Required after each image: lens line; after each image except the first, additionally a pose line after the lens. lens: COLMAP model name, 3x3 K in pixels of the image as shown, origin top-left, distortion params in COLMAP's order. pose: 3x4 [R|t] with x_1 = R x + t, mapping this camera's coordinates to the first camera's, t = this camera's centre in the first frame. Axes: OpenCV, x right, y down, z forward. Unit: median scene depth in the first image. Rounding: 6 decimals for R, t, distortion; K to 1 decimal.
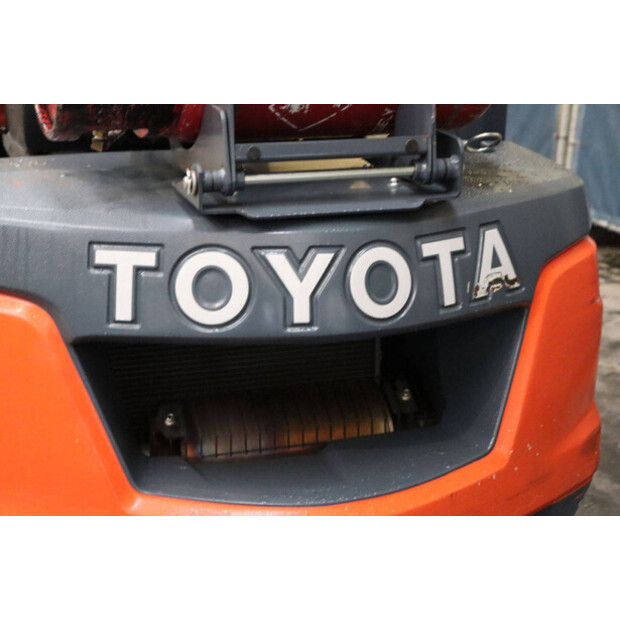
lens RADIAL K [[1304.0, 0, 309.7], [0, 1304.0, 305.8], [0, 0, 1]] dist [0.375587, 0.000000]
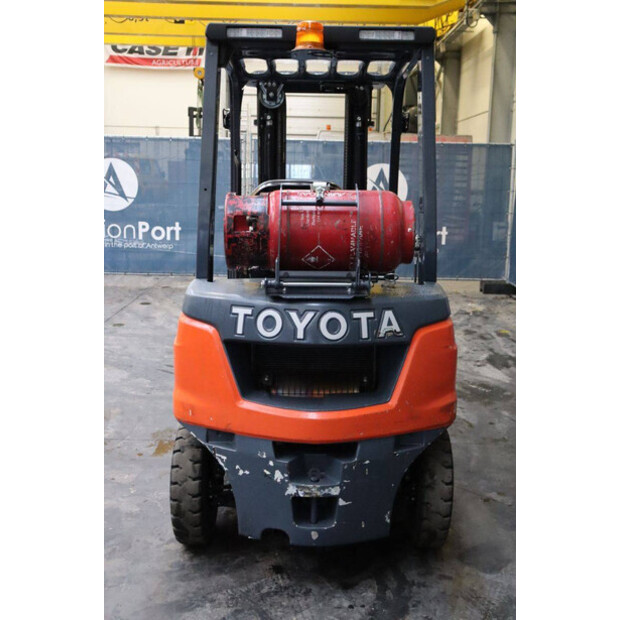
lens RADIAL K [[755.0, 0, 326.1], [0, 755.0, 313.3], [0, 0, 1]] dist [0.040570, 0.000000]
pose [[0.951583, 0.050554, -0.303207, 0.486130], [-0.085488, 0.990994, -0.103065, 0.111389], [0.295266, 0.123996, 0.947335, -0.425847]]
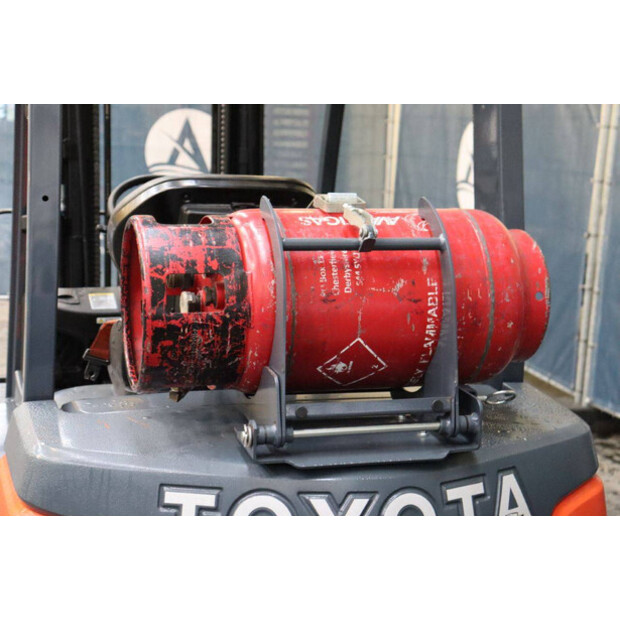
lens RADIAL K [[1091.6, 0, 319.5], [0, 1091.6, 317.2], [0, 0, 1]] dist [0.240089, 0.000000]
pose [[0.998446, 0.018871, -0.052436, 0.022080], [-0.024975, 0.992663, -0.118308, -0.080179], [0.049819, 0.119434, 0.991591, 0.015855]]
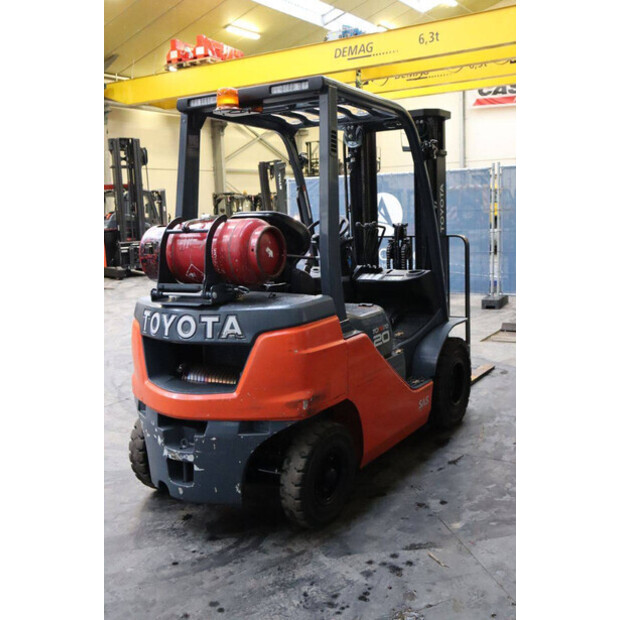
lens RADIAL K [[698.5, 0, 307.8], [0, 698.5, 311.5], [0, 0, 1]] dist [0.011481, 0.000000]
pose [[0.619834, 0.066380, -0.781921, 1.599219], [-0.171127, 0.983869, -0.052129, -0.016179], [0.765847, 0.166119, 0.621195, 0.124259]]
